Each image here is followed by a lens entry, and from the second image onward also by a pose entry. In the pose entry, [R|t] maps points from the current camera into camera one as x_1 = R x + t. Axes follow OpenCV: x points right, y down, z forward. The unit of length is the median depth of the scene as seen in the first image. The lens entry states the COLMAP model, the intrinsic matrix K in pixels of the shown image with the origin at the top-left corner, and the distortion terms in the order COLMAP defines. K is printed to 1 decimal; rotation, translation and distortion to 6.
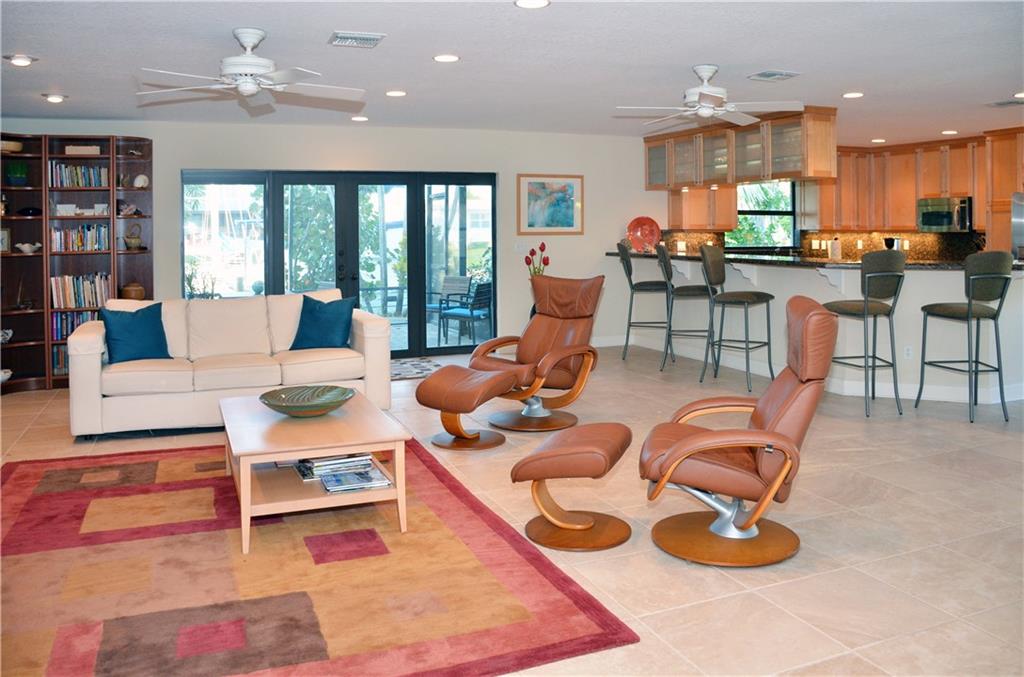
lens RADIAL K [[818.9, 0, 529.8], [0, 818.9, 260.6], [0, 0, 1]] dist [-0.143422, 0.089023]
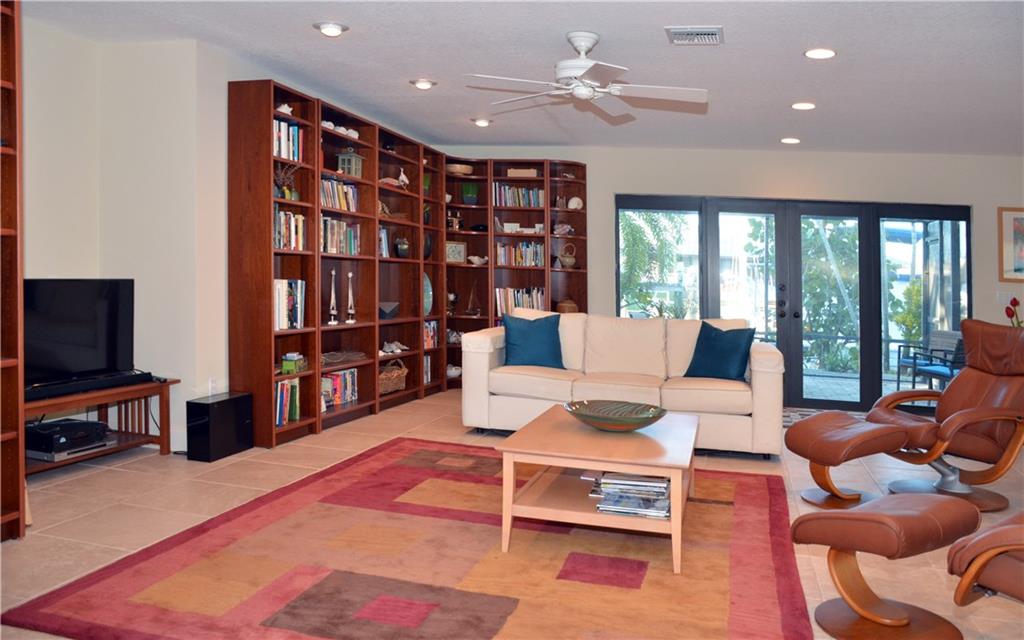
lens RADIAL K [[827.2, 0, 512.8], [0, 827.2, 268.0], [0, 0, 1]] dist [-0.101465, 0.000183]
pose [[0.798639, 0.046388, -0.600020, 0.110439], [-0.075554, 0.996865, -0.023495, 0.018160], [0.597049, 0.064098, 0.799640, 0.076823]]
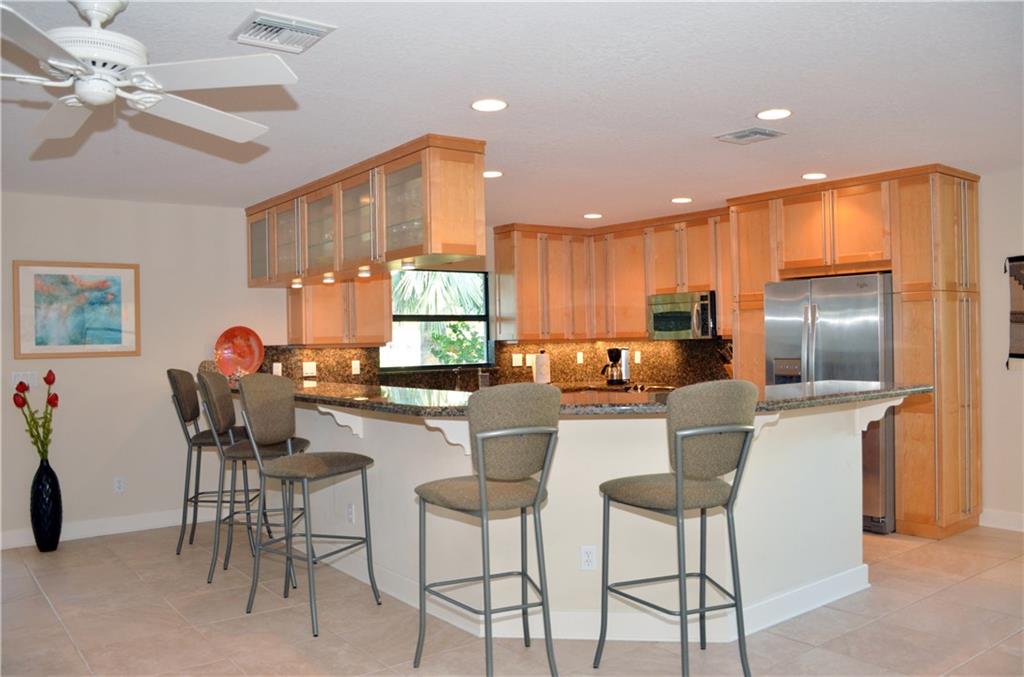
lens RADIAL K [[834.0, 0, 512.0], [0, 834.0, 338.5], [0, 0, 1]] dist [-0.094868, -0.000350]
pose [[0.971677, -0.018354, 0.235599, 0.292830], [0.027813, 0.998932, -0.036891, -0.019719], [-0.234671, 0.042398, 0.971150, 0.448540]]
